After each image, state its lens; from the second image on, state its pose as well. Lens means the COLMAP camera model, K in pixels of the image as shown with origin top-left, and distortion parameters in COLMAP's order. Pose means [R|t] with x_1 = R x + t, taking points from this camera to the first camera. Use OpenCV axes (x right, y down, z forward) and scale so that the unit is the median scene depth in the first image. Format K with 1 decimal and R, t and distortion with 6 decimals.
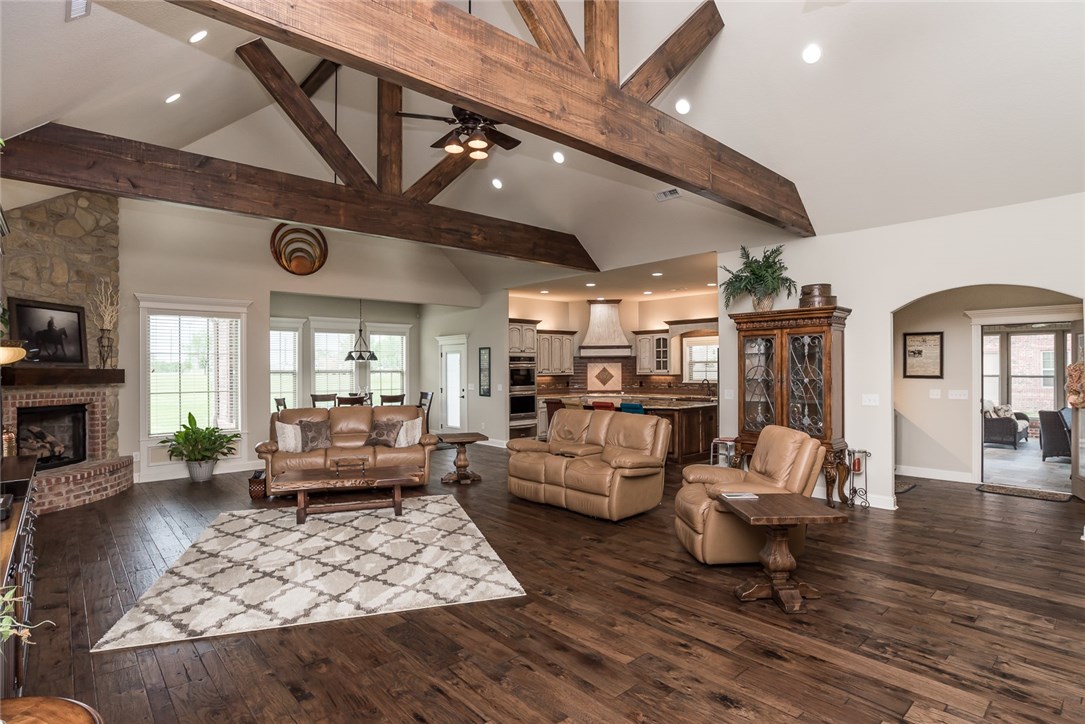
lens RADIAL K [[553.0, 0, 542.1], [0, 553.0, 364.3], [0, 0, 1]] dist [-0.060364, 0.023147]
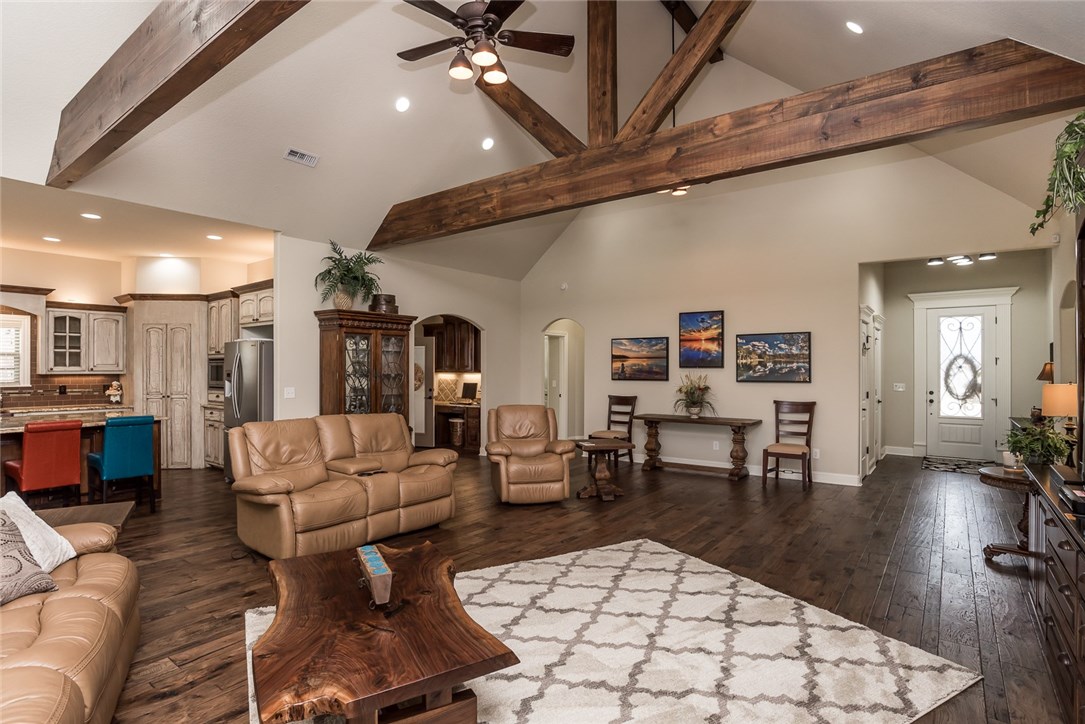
lens RADIAL K [[553.0, 0, 542.1], [0, 553.0, 364.3], [0, 0, 1]] dist [-0.060364, 0.023147]
pose [[-0.187811, 0.012491, 0.982126, -0.669940], [-0.007724, 0.999869, -0.014194, 0.018337], [-0.982175, -0.010252, -0.187690, 0.799821]]
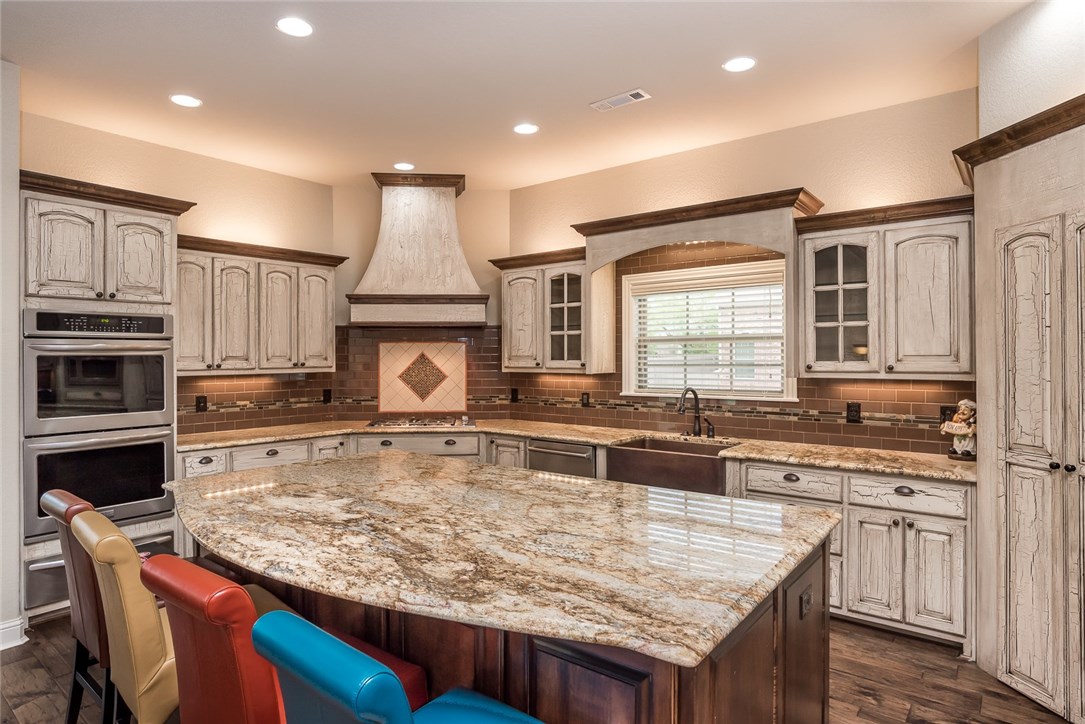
lens RADIAL K [[610.5, 0, 536.2], [0, 610.5, 357.7], [0, 0, 1]] dist [-0.031768, 0.001235]
pose [[0.985894, 0.004755, 0.167305, 0.228444], [-0.005979, 0.999959, 0.006813, 0.009687], [-0.167265, -0.007718, 0.985882, 1.063316]]
